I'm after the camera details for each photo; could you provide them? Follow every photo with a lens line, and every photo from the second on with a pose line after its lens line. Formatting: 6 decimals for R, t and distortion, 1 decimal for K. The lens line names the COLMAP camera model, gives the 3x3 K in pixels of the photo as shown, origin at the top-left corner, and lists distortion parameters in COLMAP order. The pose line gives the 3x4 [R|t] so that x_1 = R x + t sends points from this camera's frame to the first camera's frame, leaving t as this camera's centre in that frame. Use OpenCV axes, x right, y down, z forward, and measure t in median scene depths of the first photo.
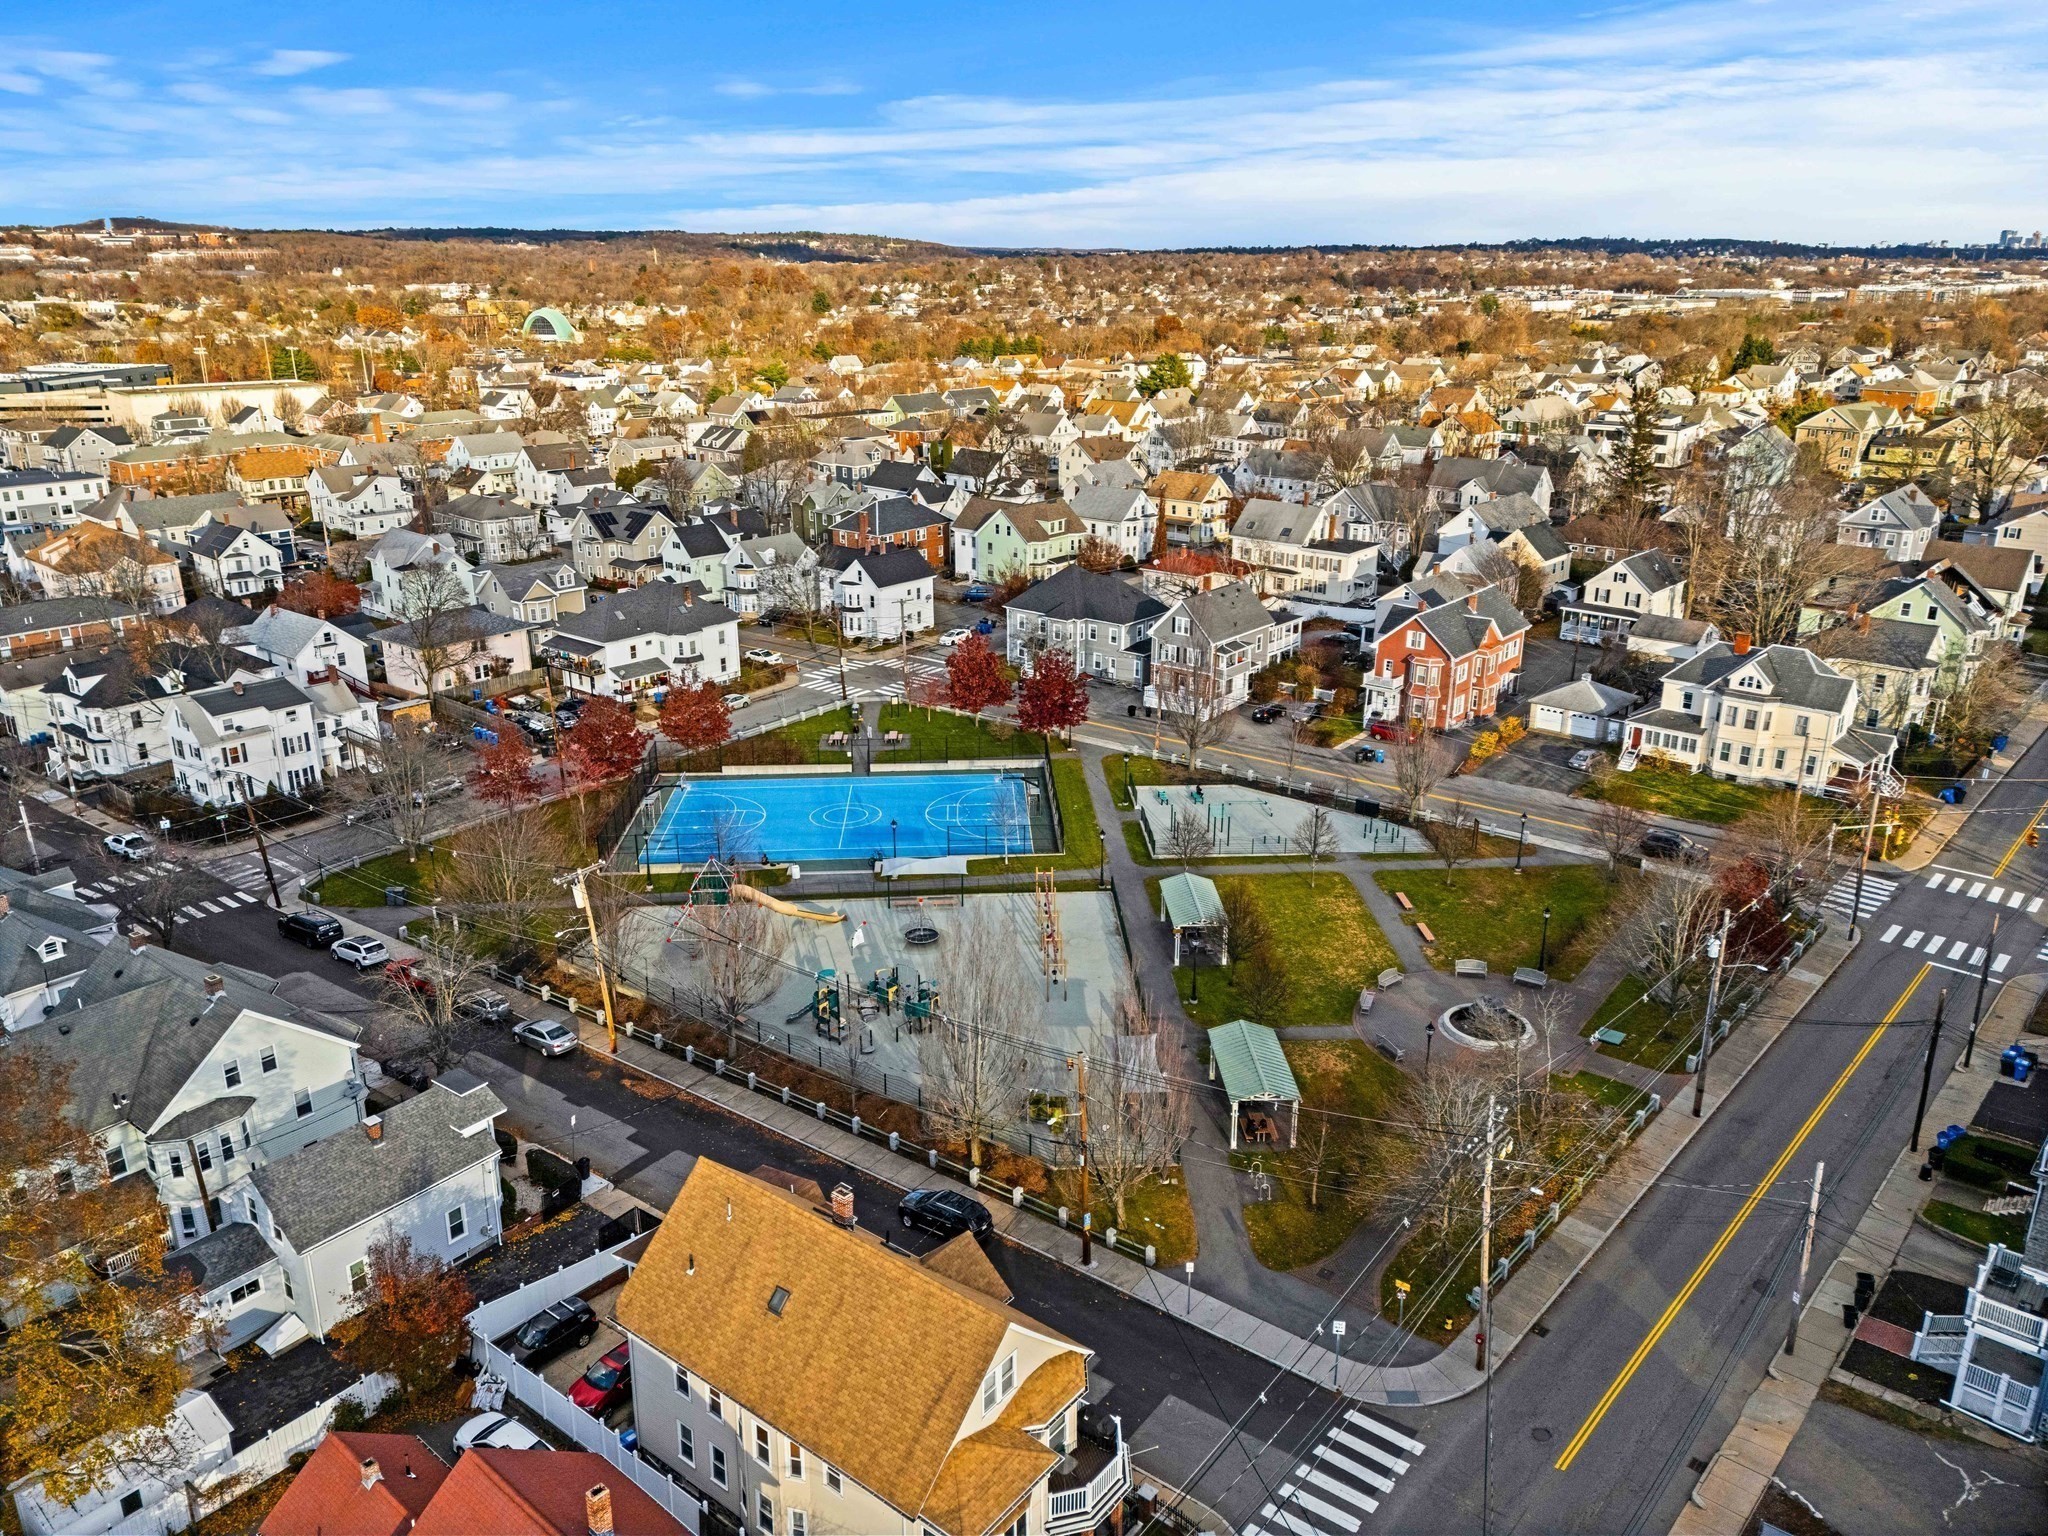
lens RADIAL K [[1495.6, 0, 1024.0], [0, 1495.6, 768.0], [0, 0, 1]] dist [0.084583, -0.080624]
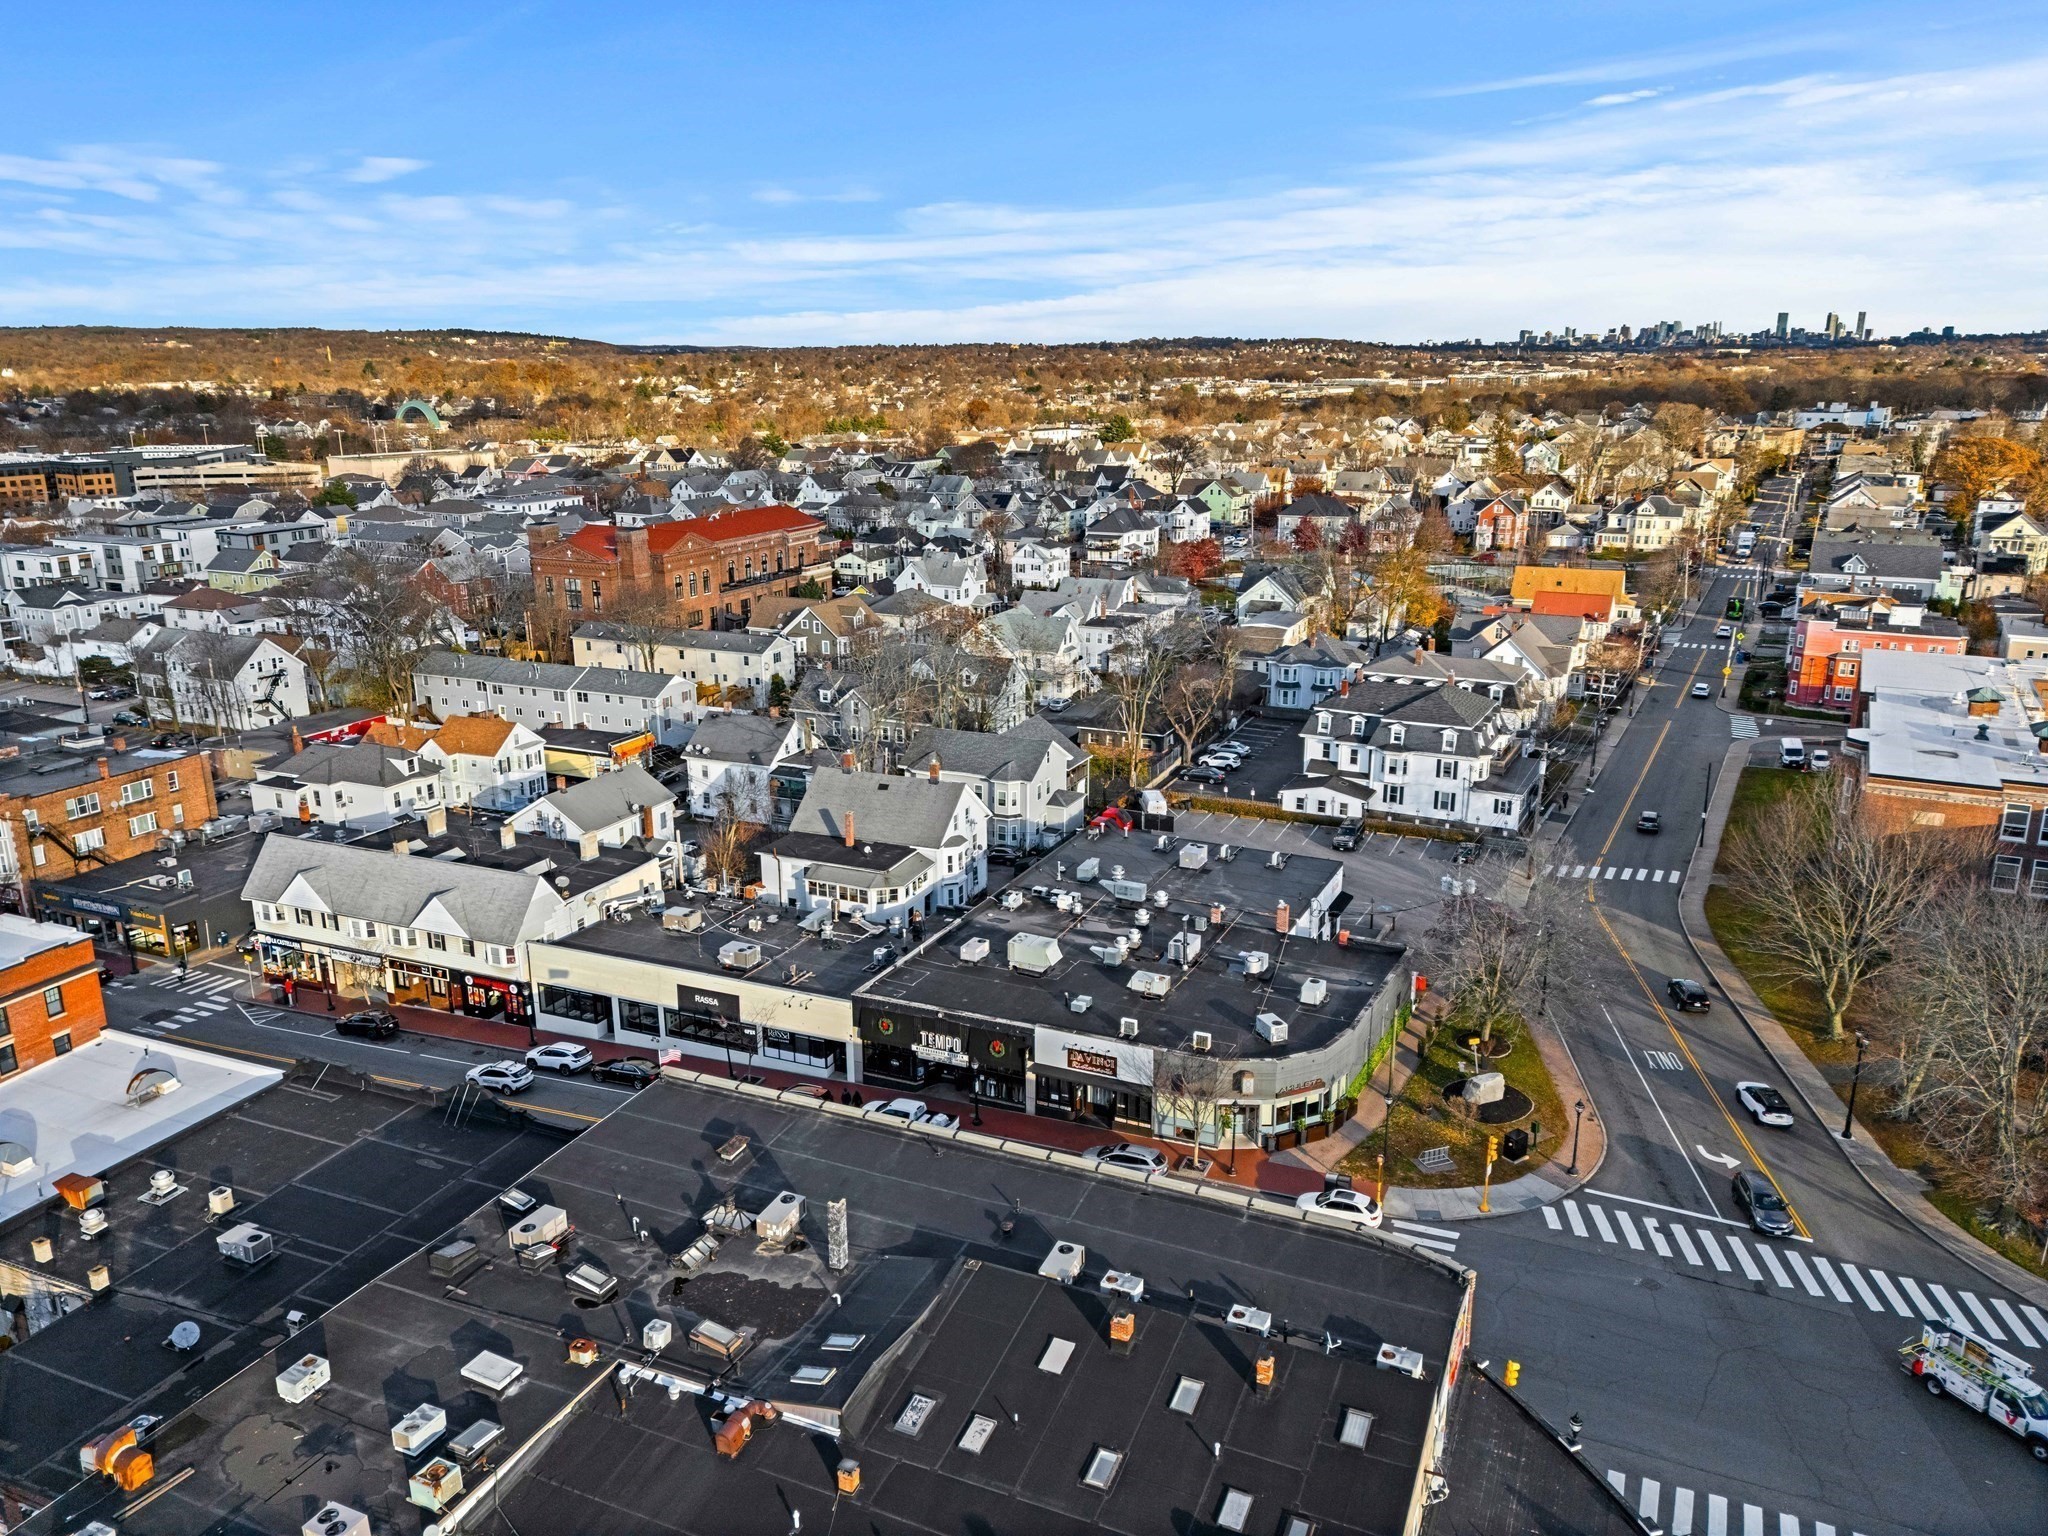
lens RADIAL K [[1495.6, 0, 1024.0], [0, 1495.6, 768.0], [0, 0, 1]] dist [0.084583, -0.080624]
pose [[0.970621, -0.070169, 0.230156, -0.180753], [0.083509, 0.995315, -0.048728, 0.065032], [-0.225659, 0.066516, 0.971933, -0.187902]]
